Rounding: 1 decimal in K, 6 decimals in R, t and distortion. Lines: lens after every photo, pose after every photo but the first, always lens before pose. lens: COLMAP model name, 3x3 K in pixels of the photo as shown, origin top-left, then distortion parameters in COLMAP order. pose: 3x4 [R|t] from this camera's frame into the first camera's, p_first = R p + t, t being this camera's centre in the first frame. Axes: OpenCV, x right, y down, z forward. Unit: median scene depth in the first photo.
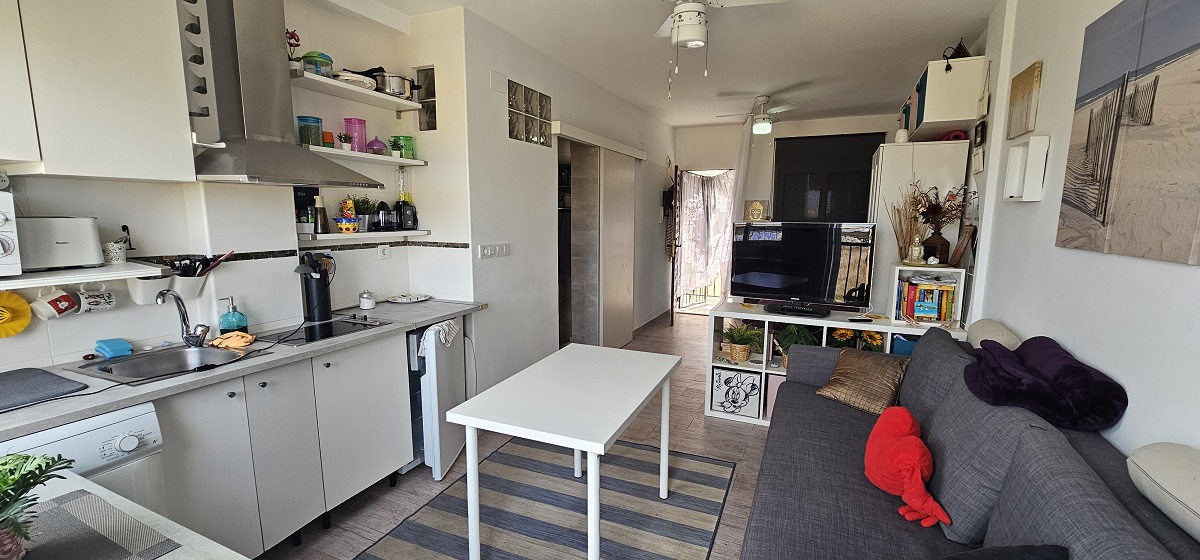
lens RADIAL K [[489.5, 0, 601.3], [0, 489.5, 284.5], [0, 0, 1]] dist [0.000589, 0.000219]
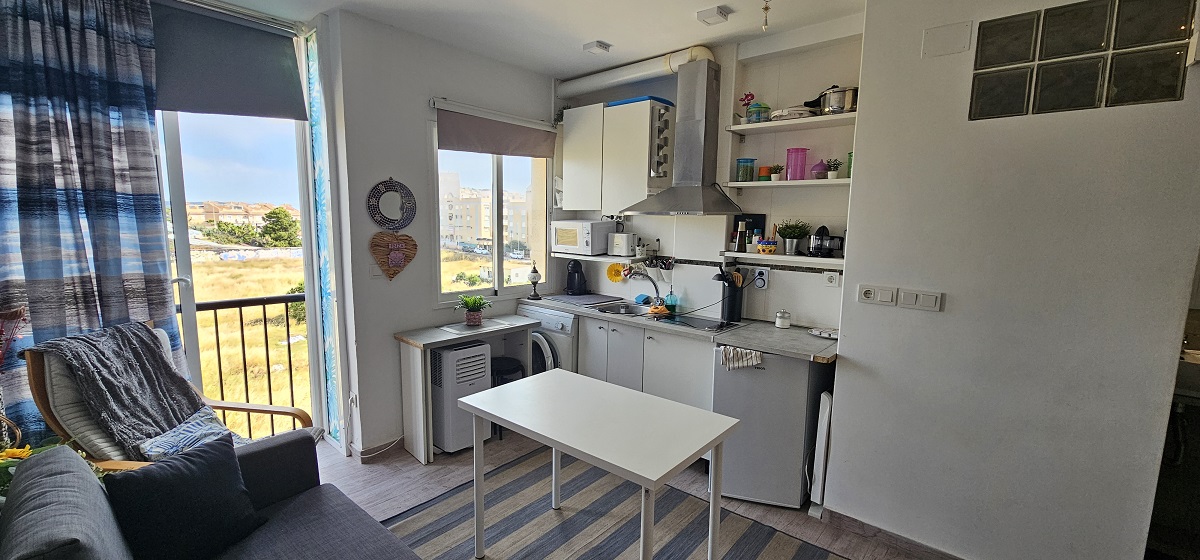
lens RADIAL K [[490.4, 0, 602.7], [0, 490.4, 285.5], [0, 0, 1]] dist [-0.001166, -0.000294]
pose [[-0.286943, 0.114793, -0.951045, 0.641246], [-0.160056, 0.973093, 0.165745, -0.155743], [0.944482, 0.199780, -0.260848, 0.918891]]
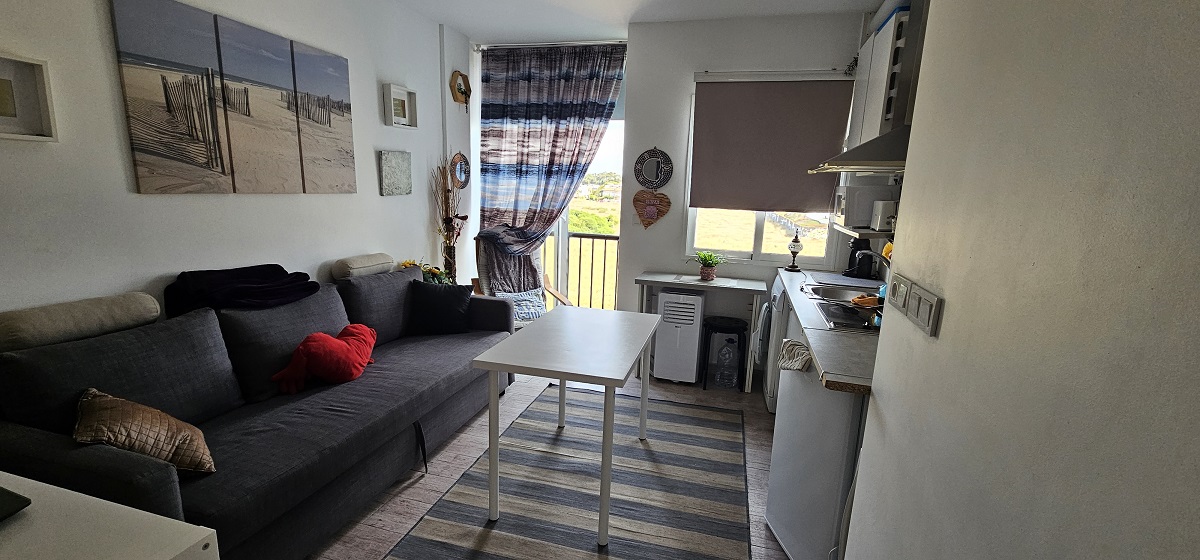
lens RADIAL K [[487.0, 0, 600.4], [0, 487.0, 285.9], [0, 0, 1]] dist [-0.002123, 0.000030]
pose [[-0.989268, -0.016898, -0.145135, 0.064363], [-0.065385, 0.939487, 0.336288, -0.213232], [0.130670, 0.342169, -0.930508, 1.500789]]
